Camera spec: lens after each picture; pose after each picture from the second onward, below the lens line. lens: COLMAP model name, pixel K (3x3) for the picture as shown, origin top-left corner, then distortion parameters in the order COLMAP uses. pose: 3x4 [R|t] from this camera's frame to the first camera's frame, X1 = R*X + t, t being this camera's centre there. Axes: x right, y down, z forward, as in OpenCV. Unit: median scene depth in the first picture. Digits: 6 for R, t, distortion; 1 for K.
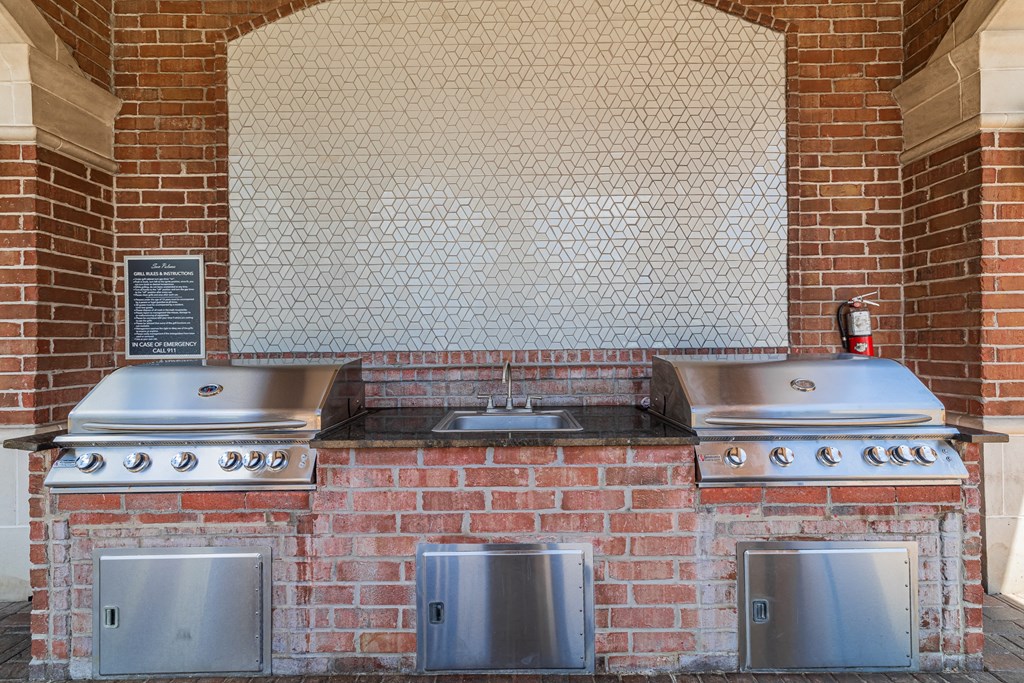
lens RADIAL K [[433.4, 0, 512.0], [0, 433.4, 336.9], [0, 0, 1]] dist [0.004739, 0.000666]
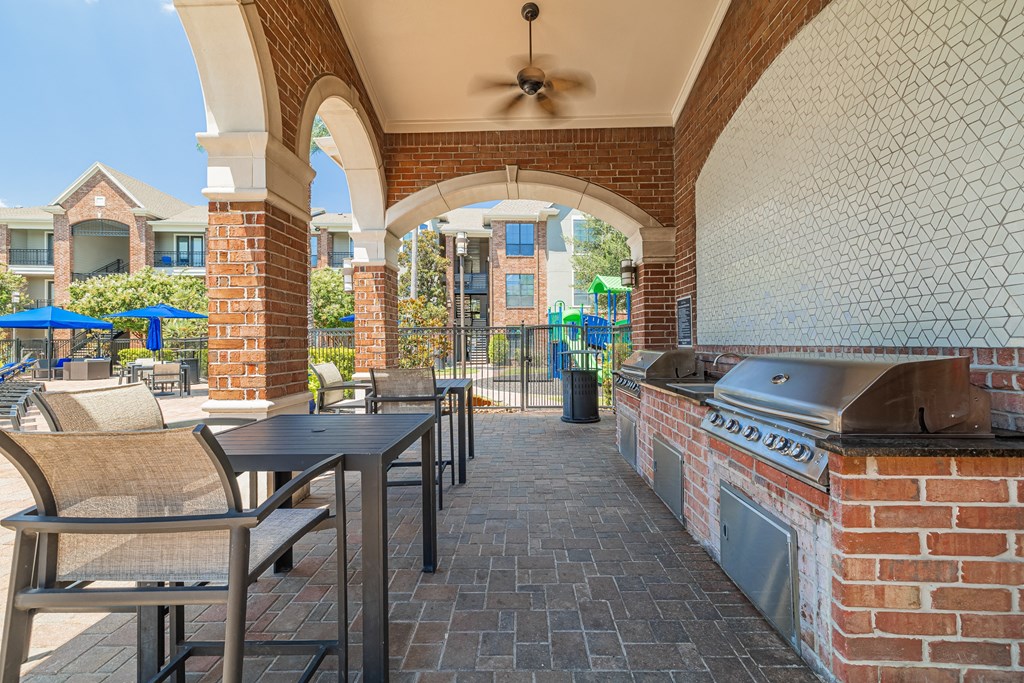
lens RADIAL K [[433.4, 0, 513.0], [0, 433.4, 336.3], [0, 0, 1]] dist [0.004739, 0.000666]
pose [[-0.021580, -0.004705, -0.999756, 1.306473], [0.023222, 0.999717, -0.005206, -0.008932], [0.999497, -0.023329, -0.021465, 0.226694]]
